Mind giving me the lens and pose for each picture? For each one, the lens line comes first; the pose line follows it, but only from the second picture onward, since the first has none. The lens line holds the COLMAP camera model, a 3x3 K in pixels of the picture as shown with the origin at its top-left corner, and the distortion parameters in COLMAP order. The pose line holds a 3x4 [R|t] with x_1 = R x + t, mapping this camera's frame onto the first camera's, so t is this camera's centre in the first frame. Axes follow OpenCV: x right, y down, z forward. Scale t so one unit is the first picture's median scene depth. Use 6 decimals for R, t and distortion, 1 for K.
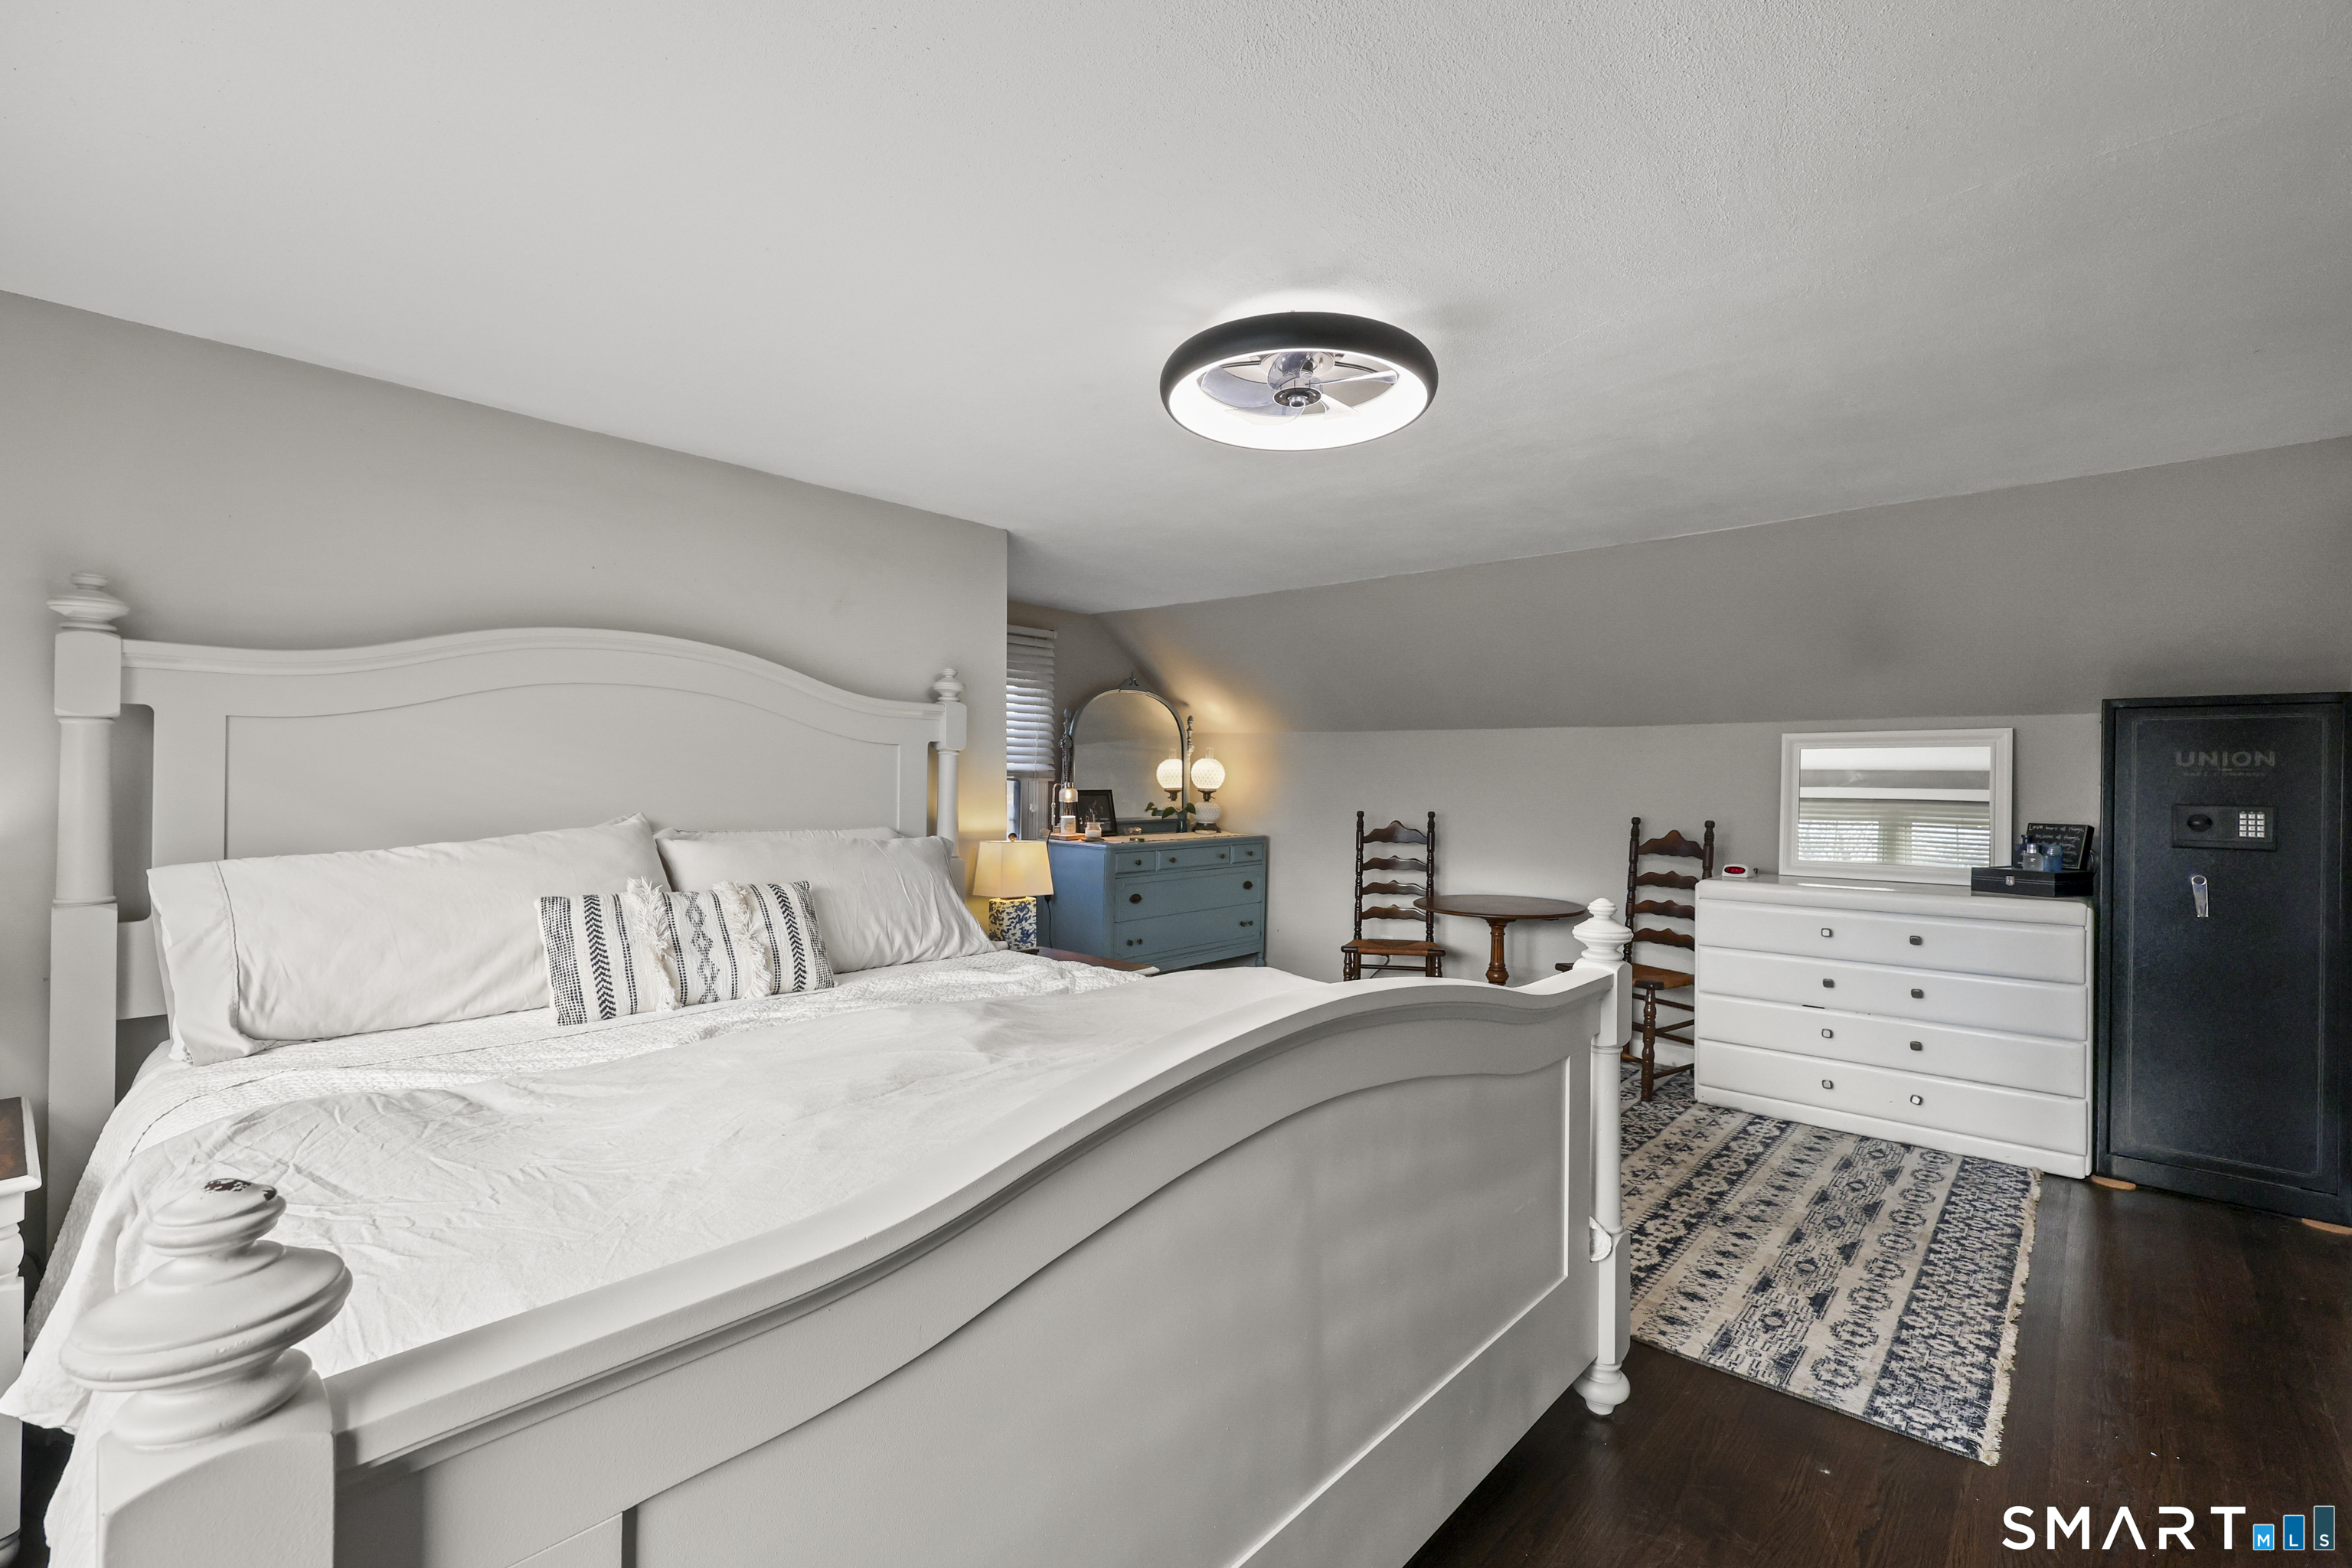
lens RADIAL K [[1028.3, 0, 1176.0], [0, 1028.3, 784.0], [0, 0, 1]] dist [0.001435, -0.000103]
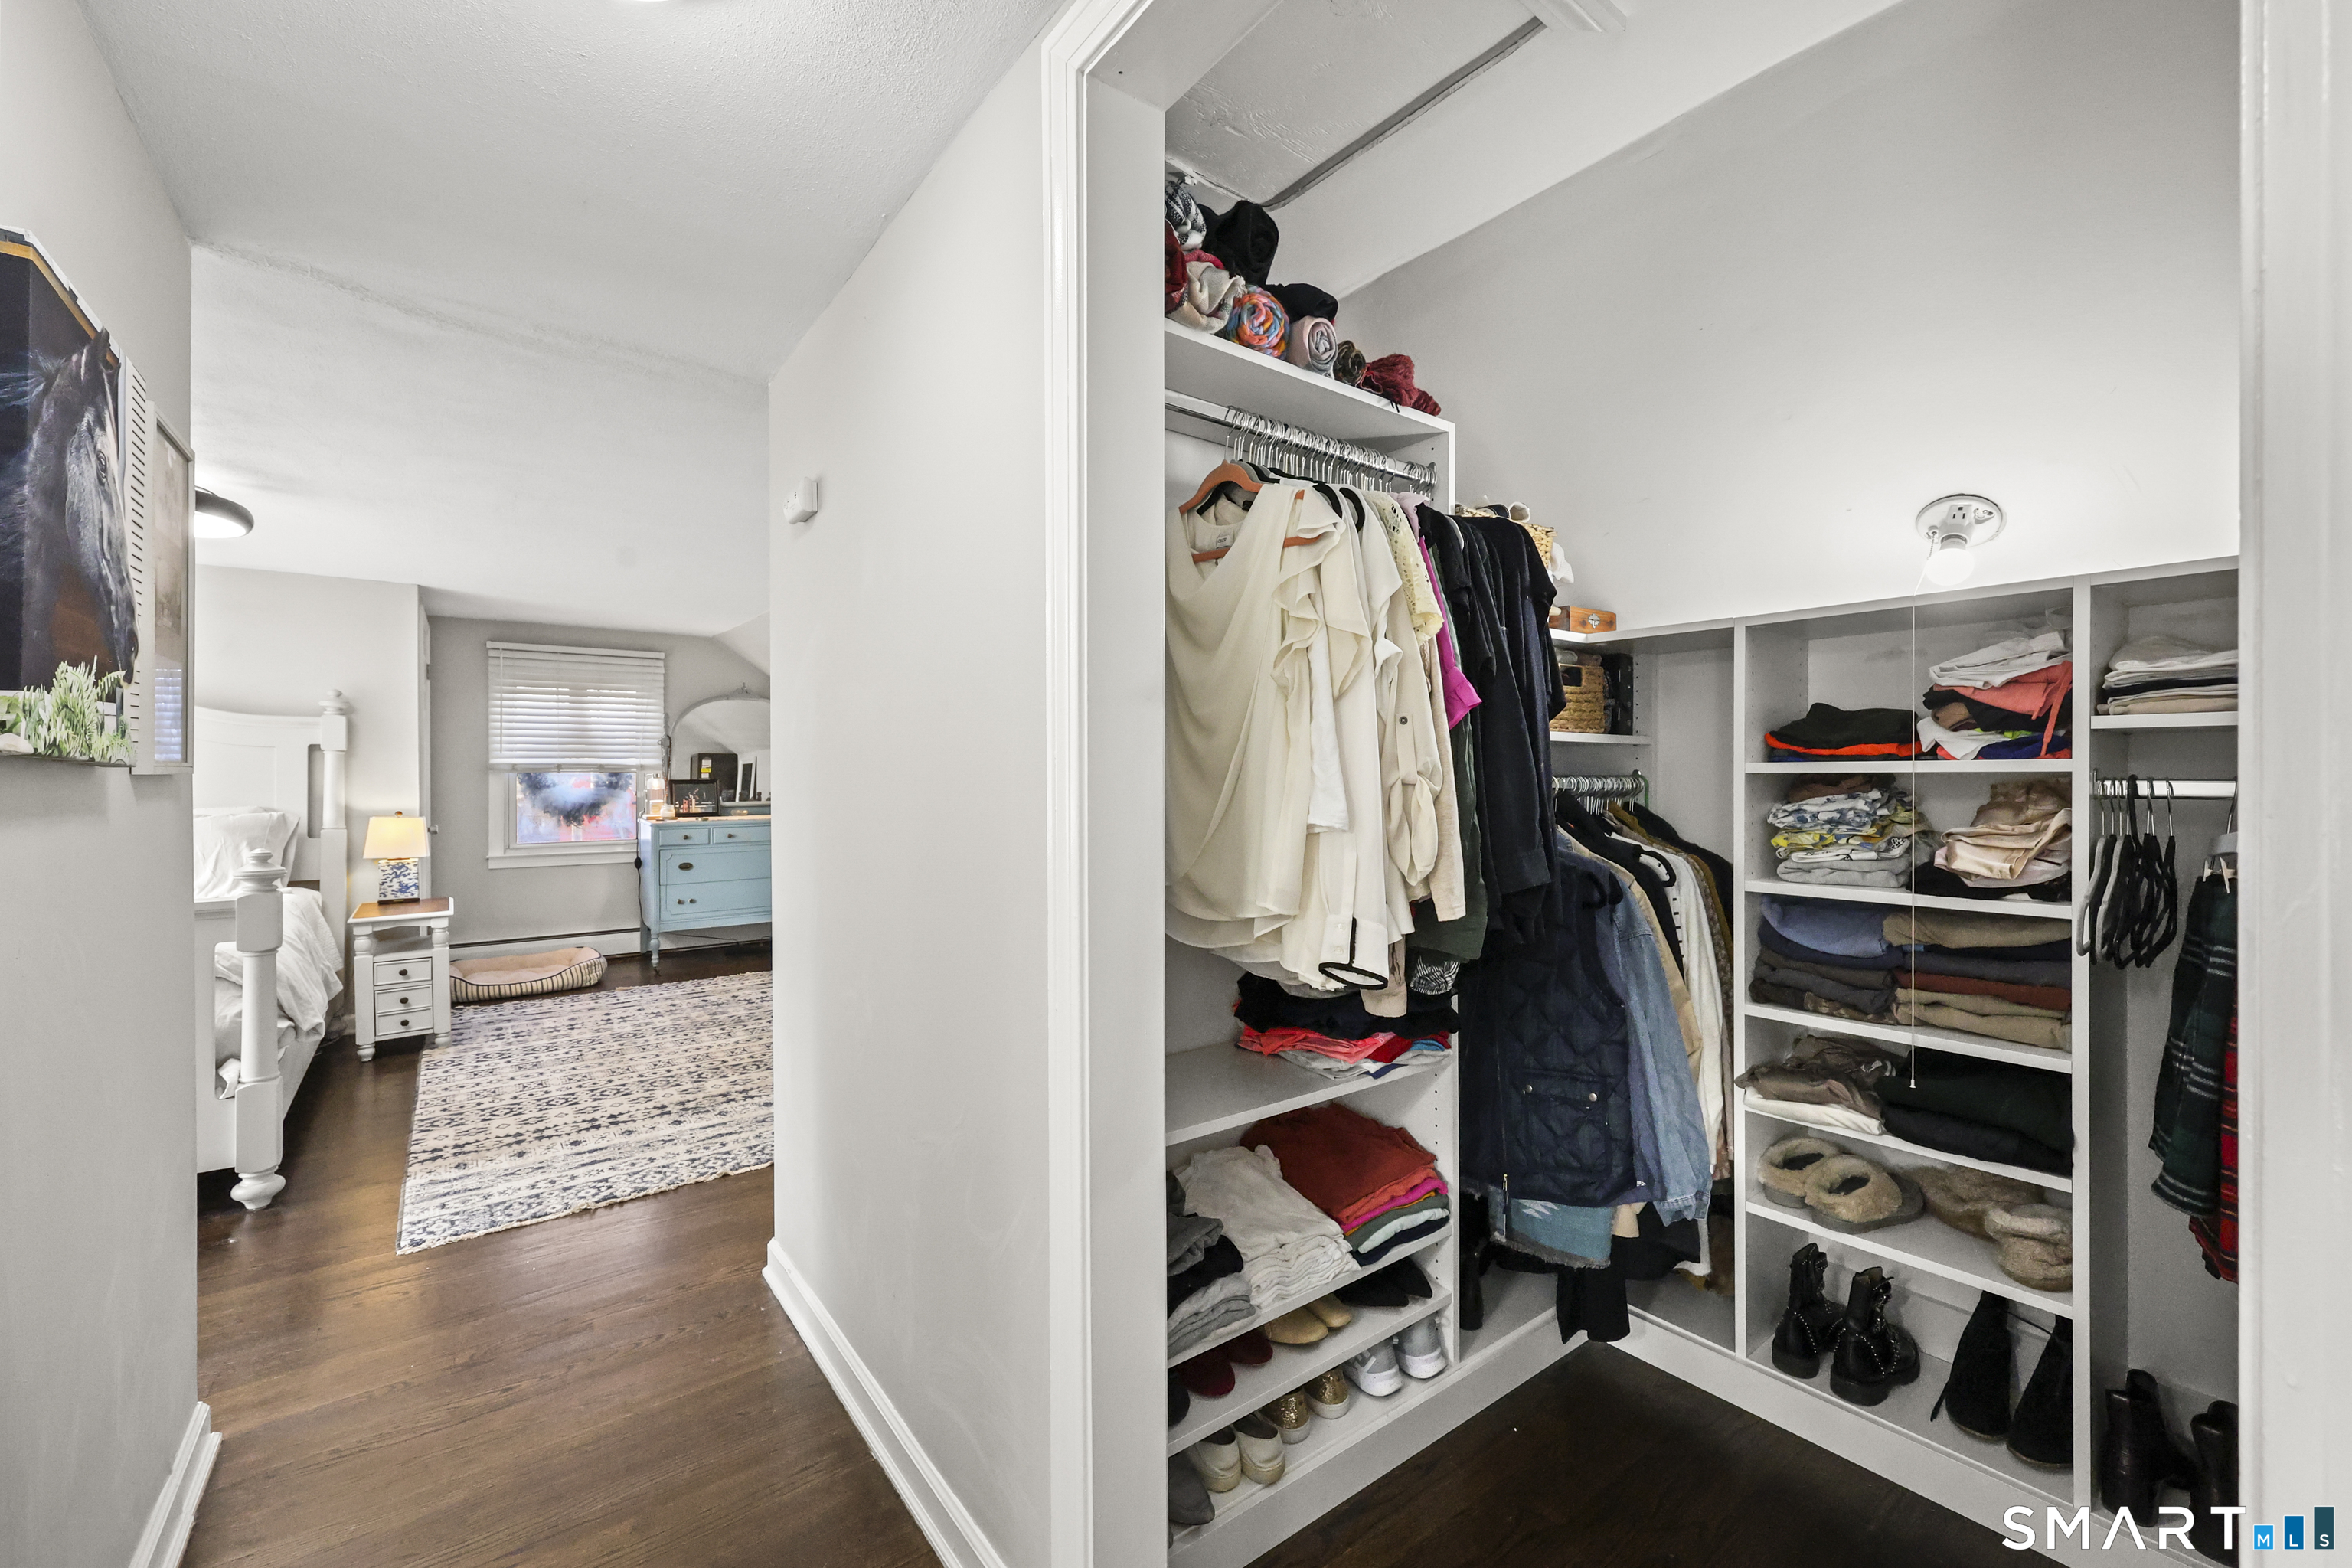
lens RADIAL K [[956.8, 0, 1188.4], [0, 956.8, 771.2], [0, 0, 1]] dist [-0.001163, -0.000167]
pose [[0.983938, -0.009405, -0.178260, 1.393704], [0.008345, 0.999943, -0.006696, 0.016262], [0.178313, 0.005101, 0.983961, -0.057168]]
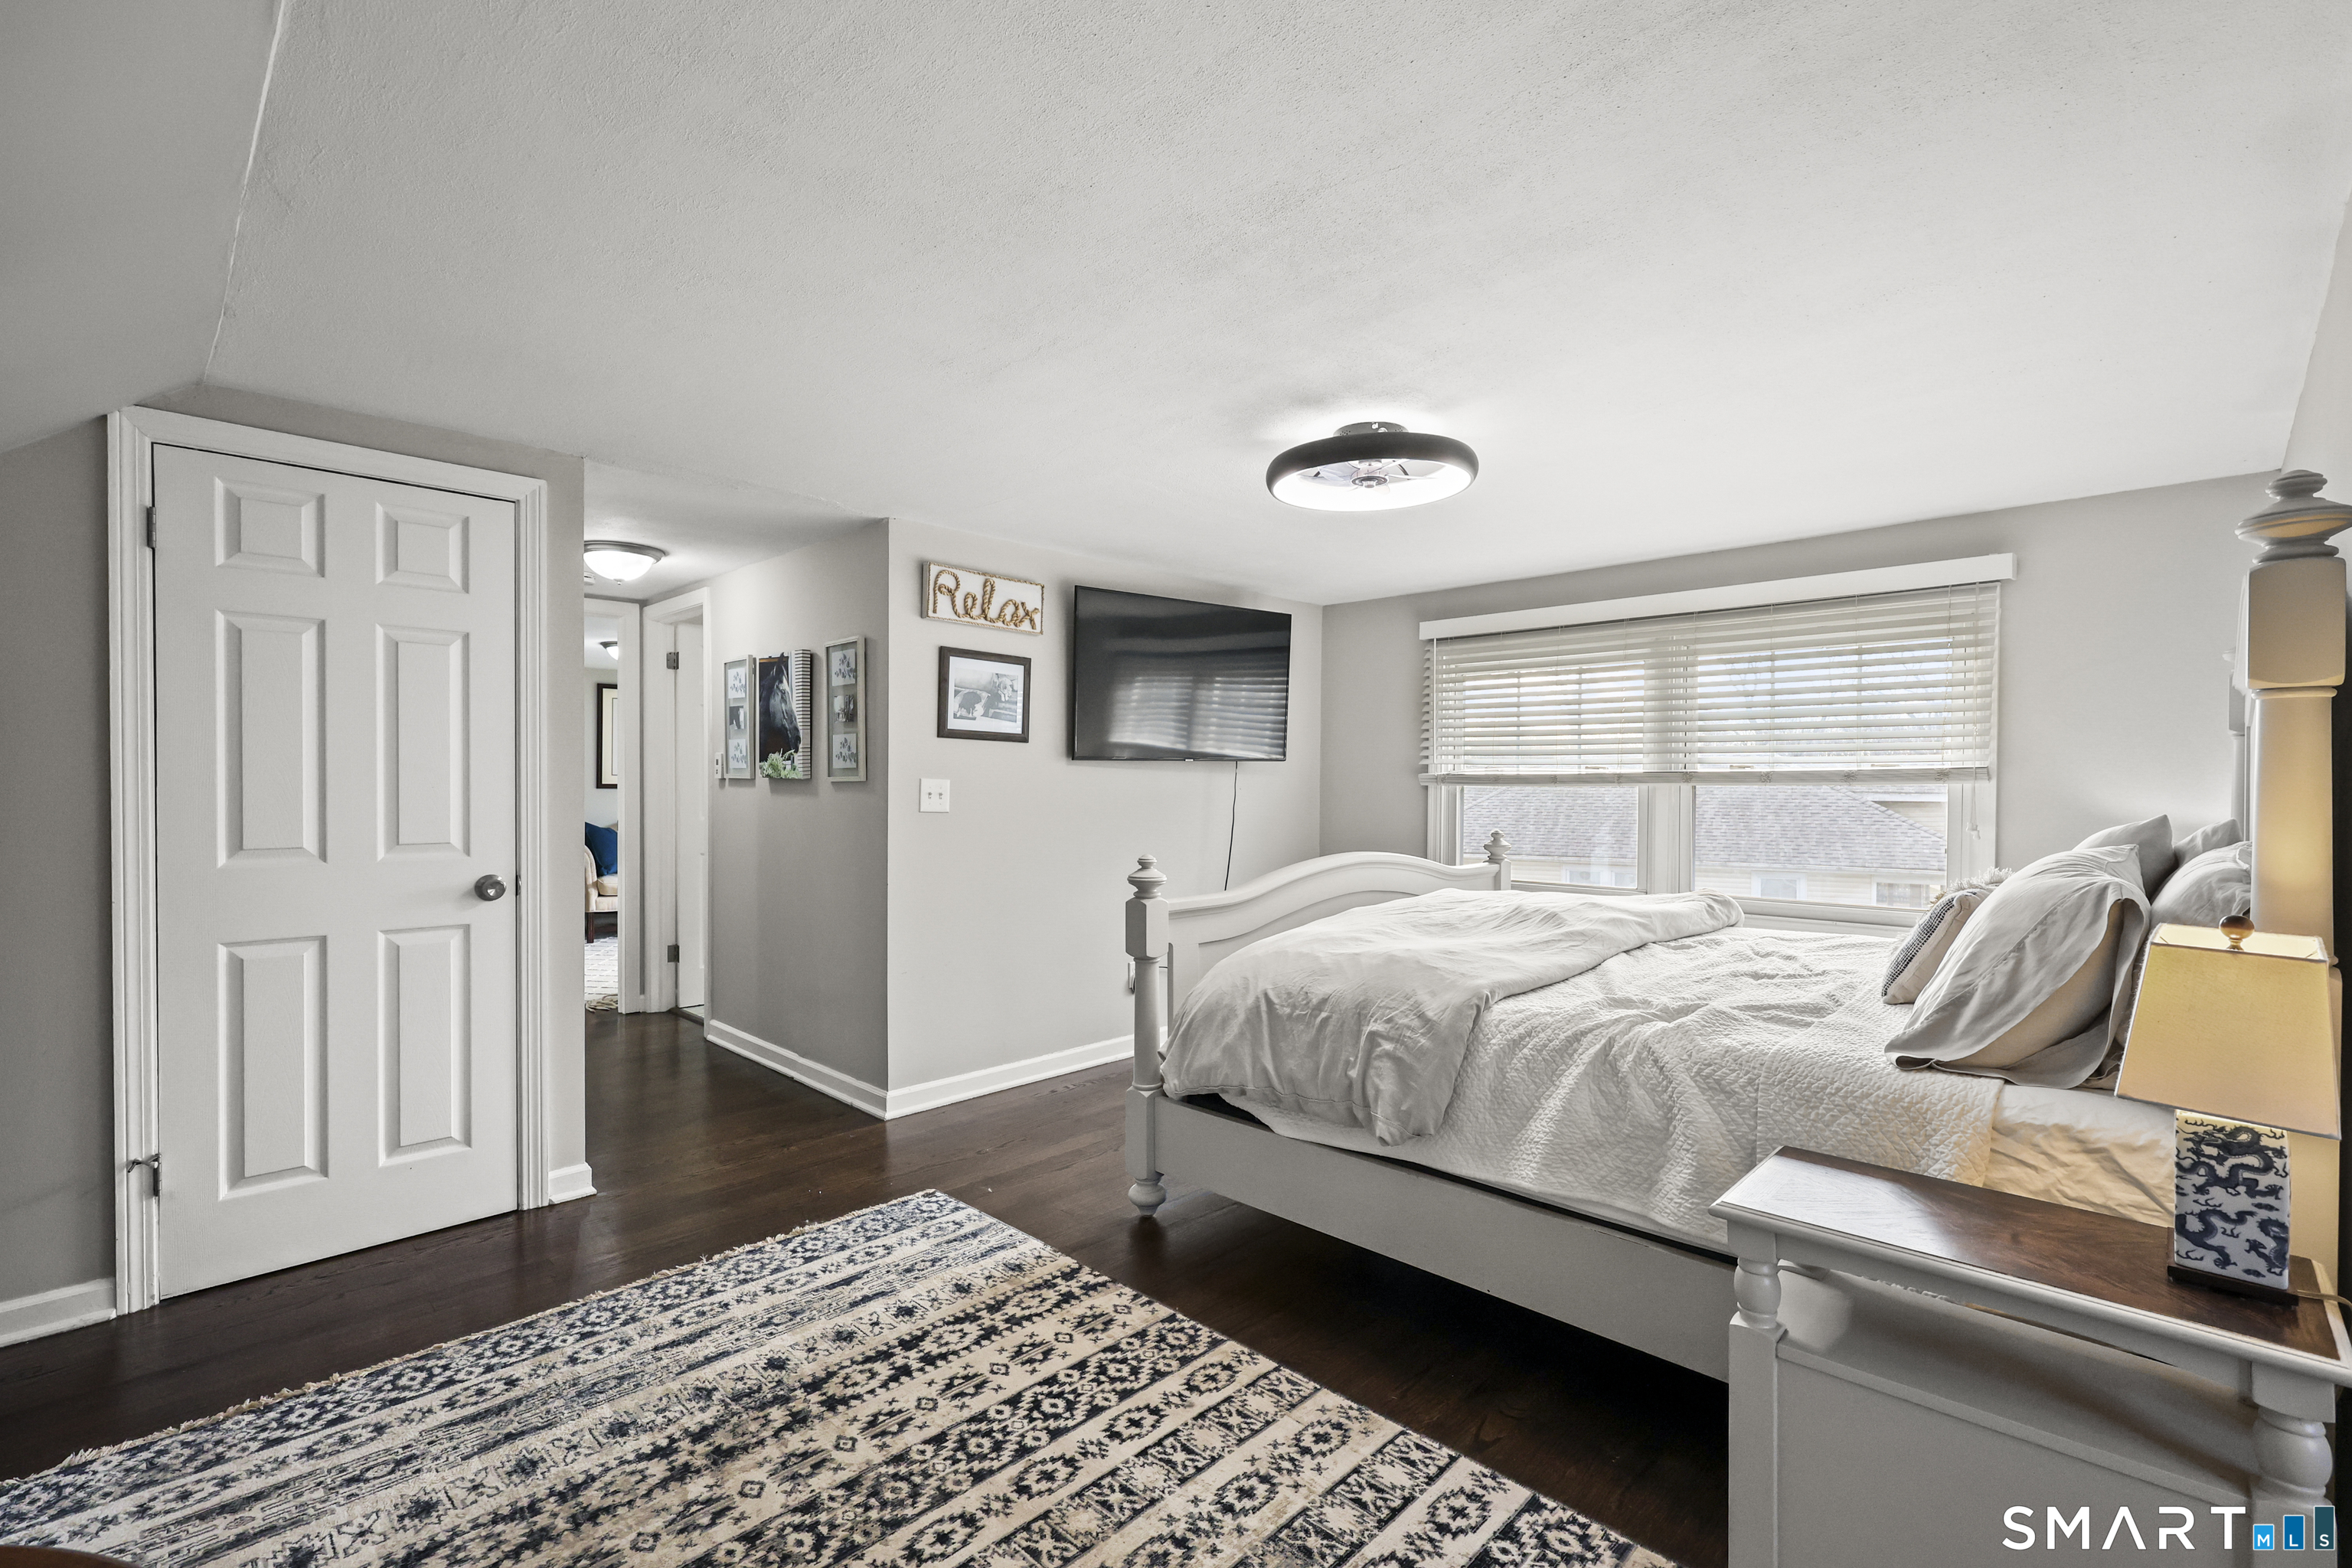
lens RADIAL K [[1028.3, 0, 1176.0], [0, 1028.3, 784.0], [0, 0, 1]] dist [0.001435, -0.000103]
pose [[-0.999024, -0.004290, 0.043964, 0.226939], [-0.004334, 0.999990, -0.000890, 0.013522], [-0.043960, -0.001080, -0.999033, 1.745142]]
